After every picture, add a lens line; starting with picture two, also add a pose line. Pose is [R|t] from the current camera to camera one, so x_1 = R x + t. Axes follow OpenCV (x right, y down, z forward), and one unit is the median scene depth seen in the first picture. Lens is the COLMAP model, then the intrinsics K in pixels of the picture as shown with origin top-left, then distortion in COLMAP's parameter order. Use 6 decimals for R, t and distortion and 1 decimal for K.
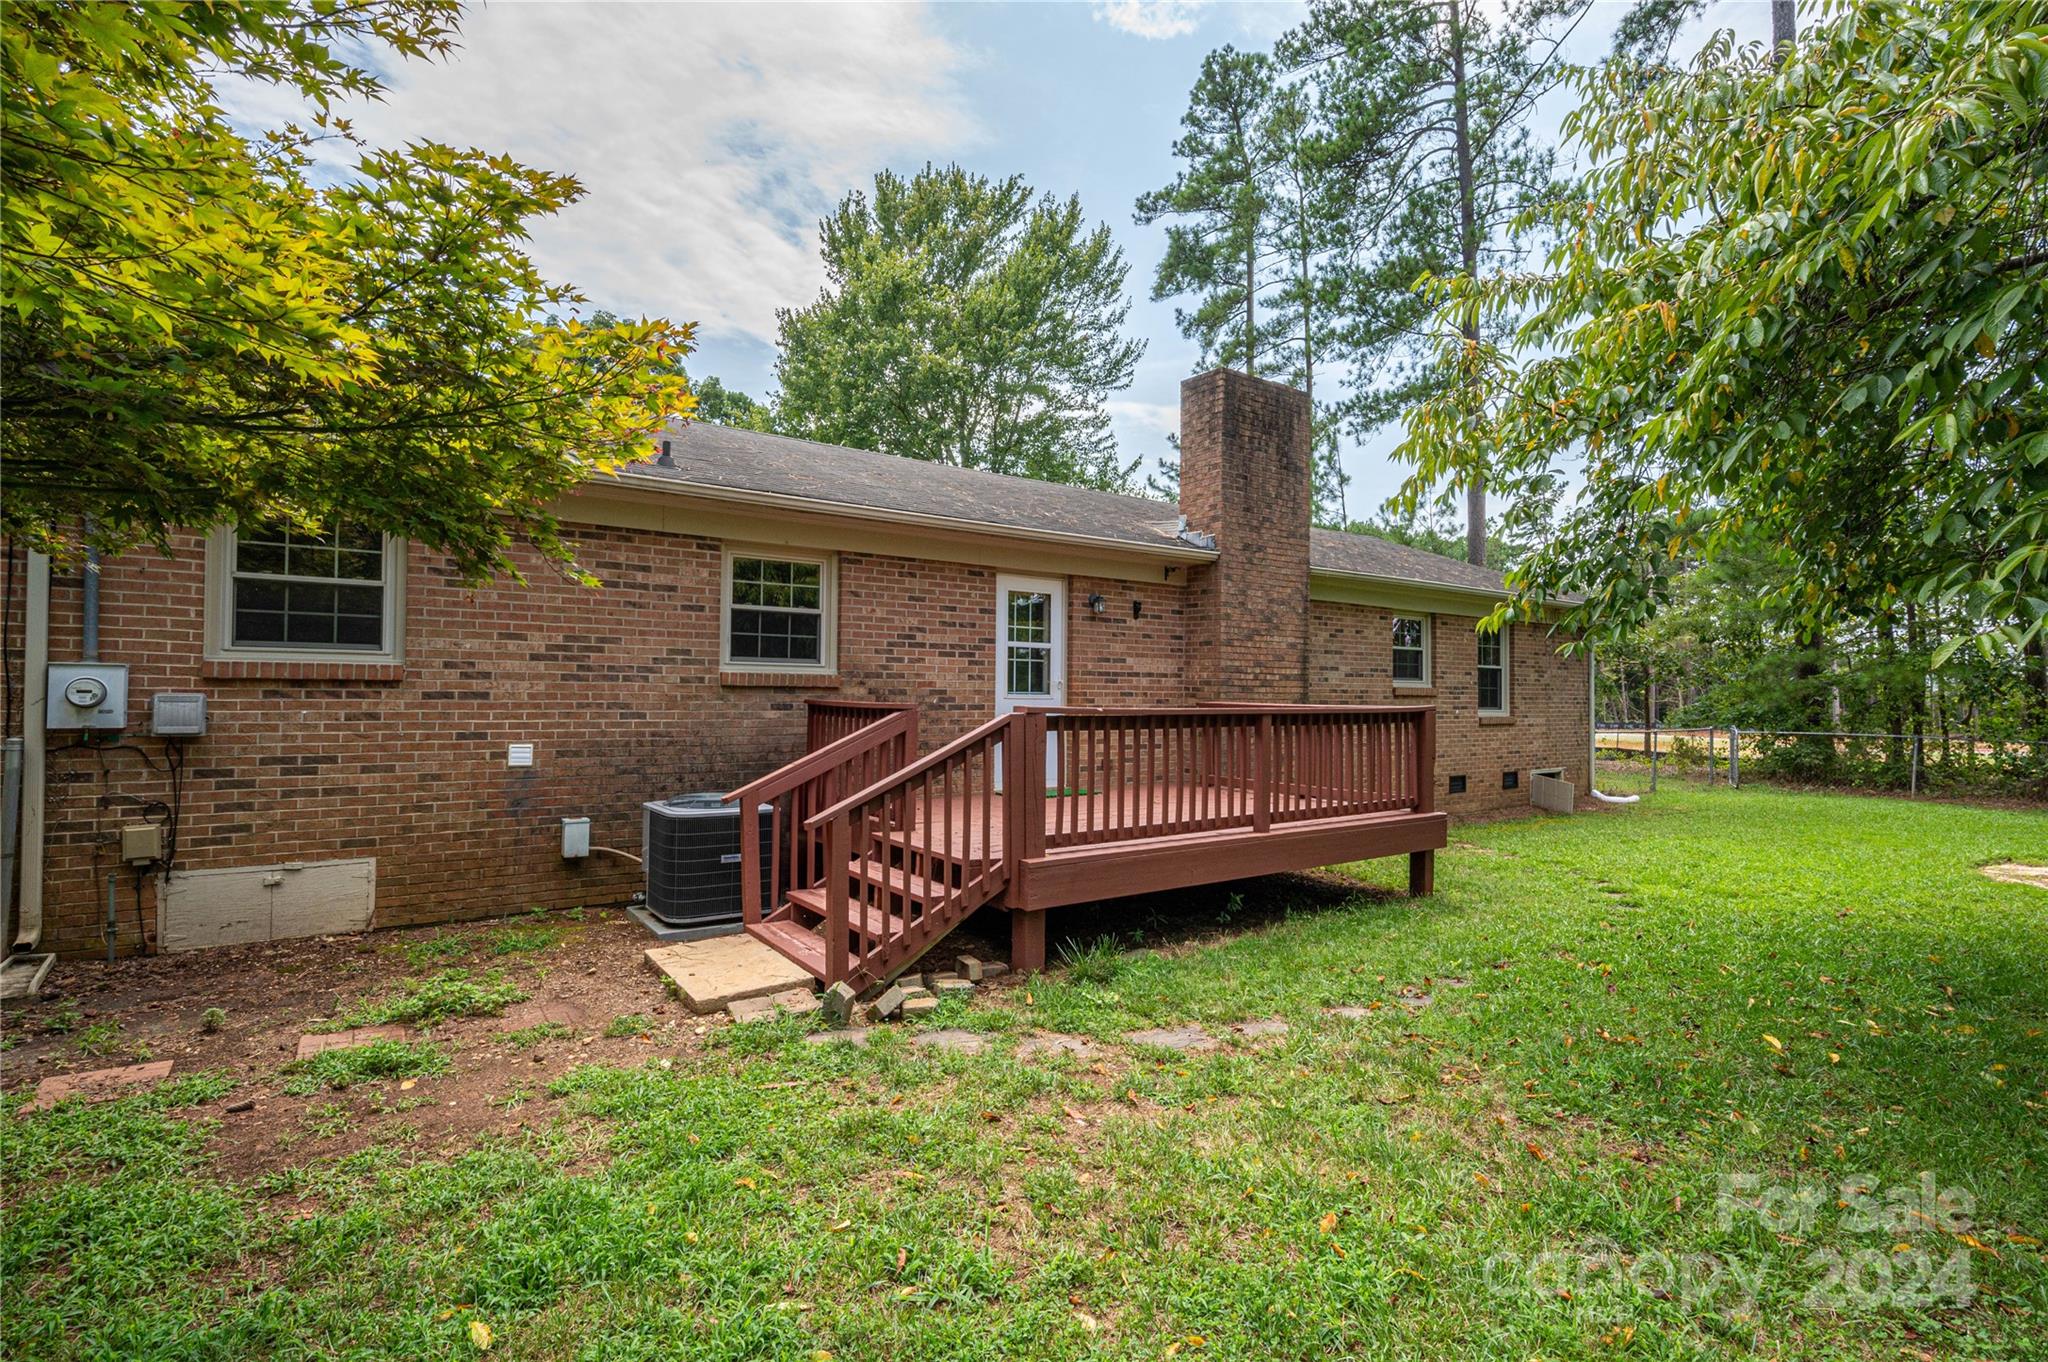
lens RADIAL K [[952.0, 0, 1023.5], [0, 952.0, 674.6], [0, 0, 1]] dist [-0.003033, 0.000757]
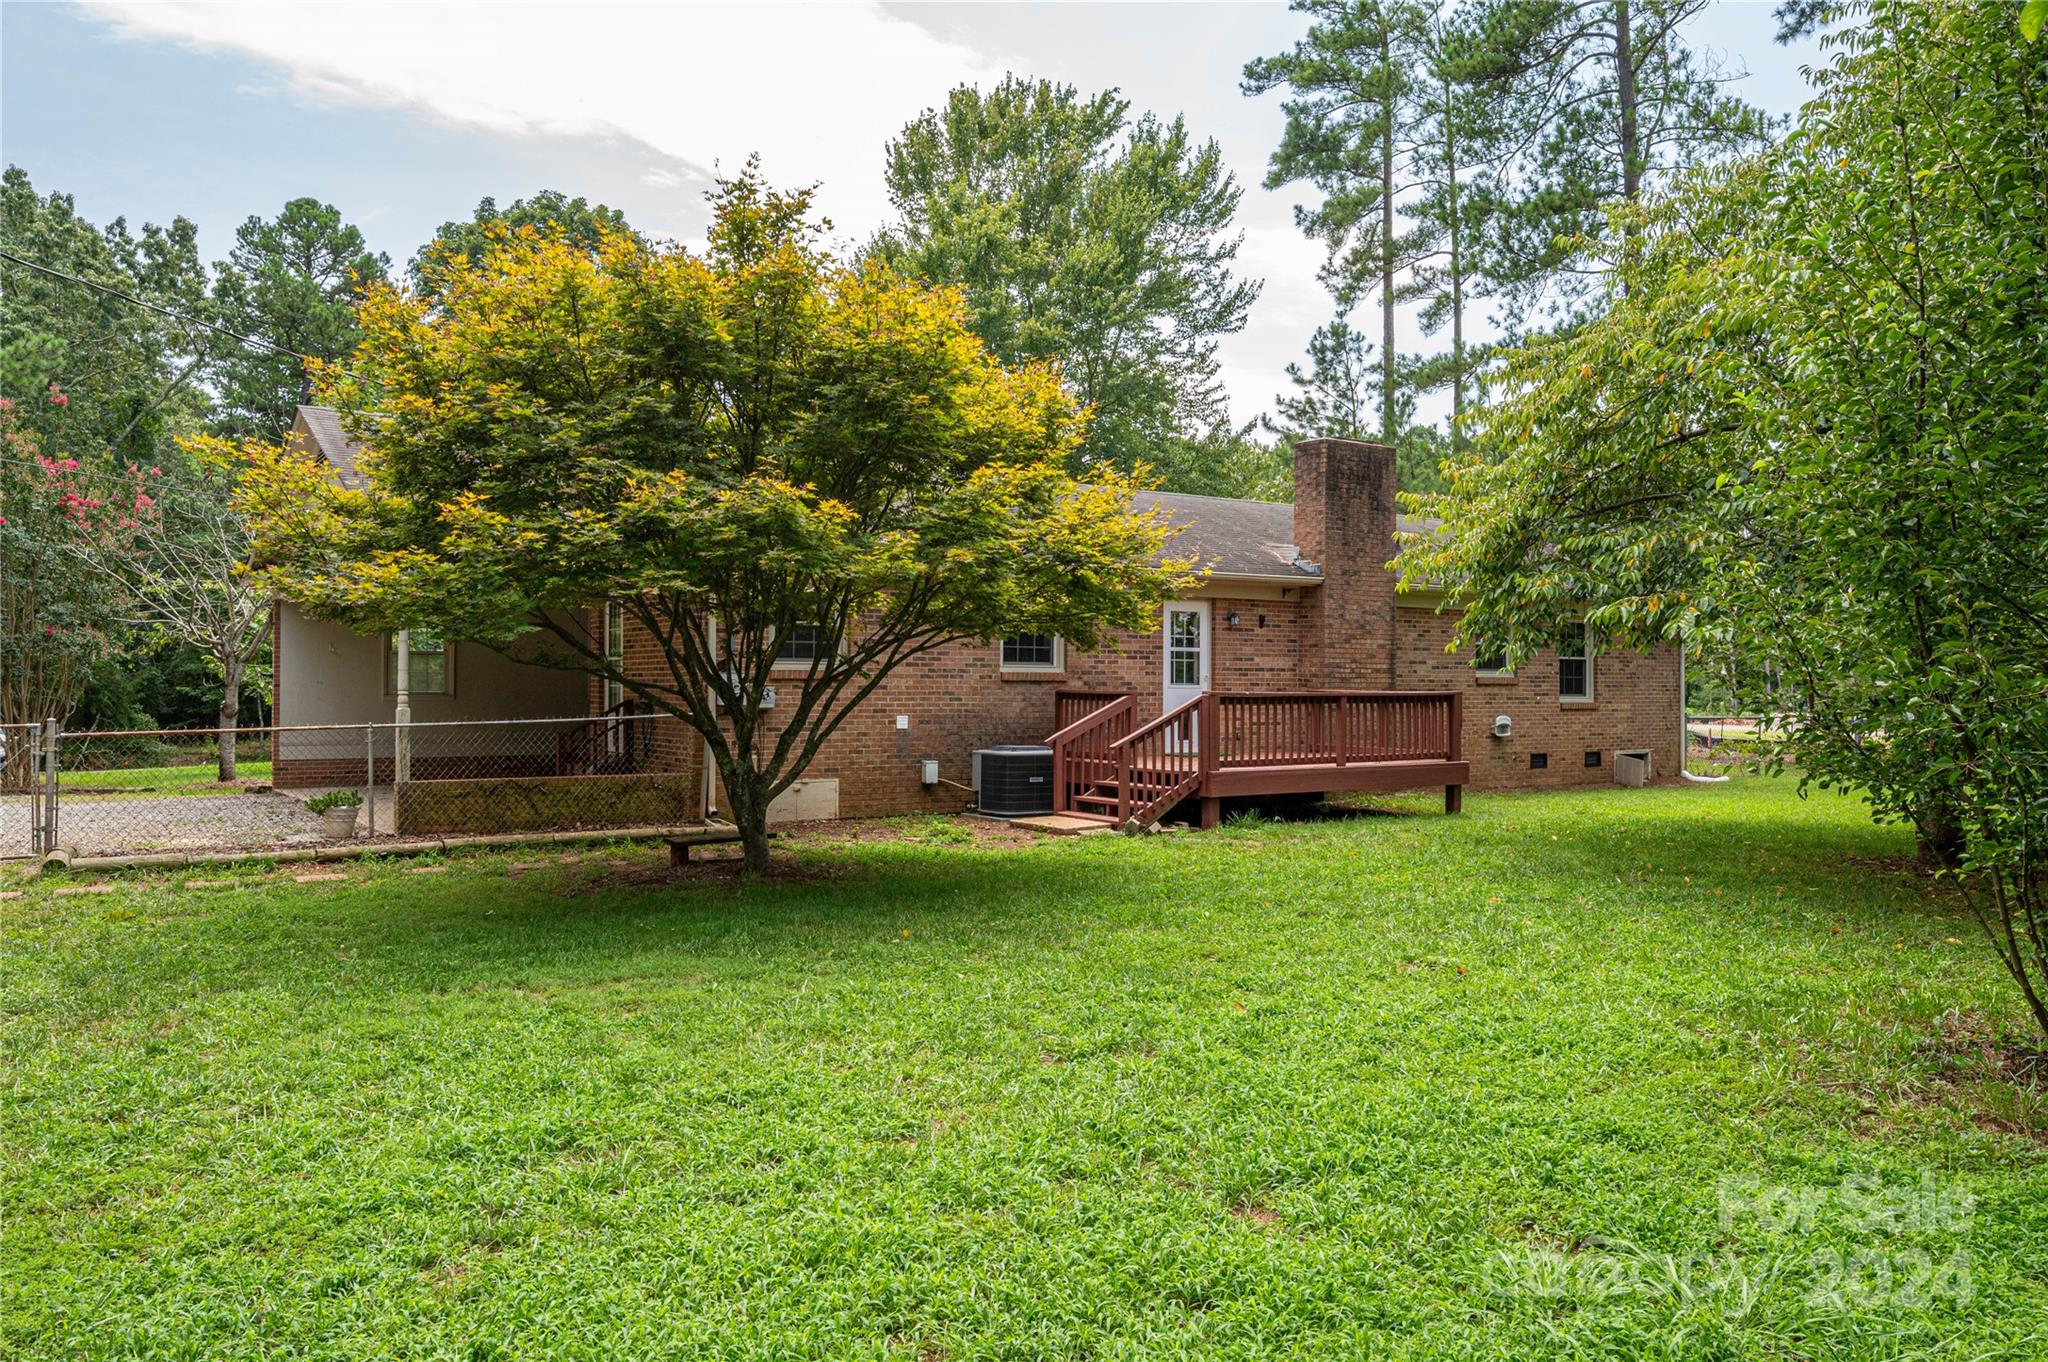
lens RADIAL K [[1496.4, 0, 1025.8], [0, 1496.4, 674.0], [0, 0, 1]] dist [-0.010802, 0.001655]
pose [[0.999707, -0.004896, -0.023715, -0.061431], [0.005243, 0.999880, 0.014590, -0.009938], [0.023641, -0.014711, 0.999612, -0.417999]]
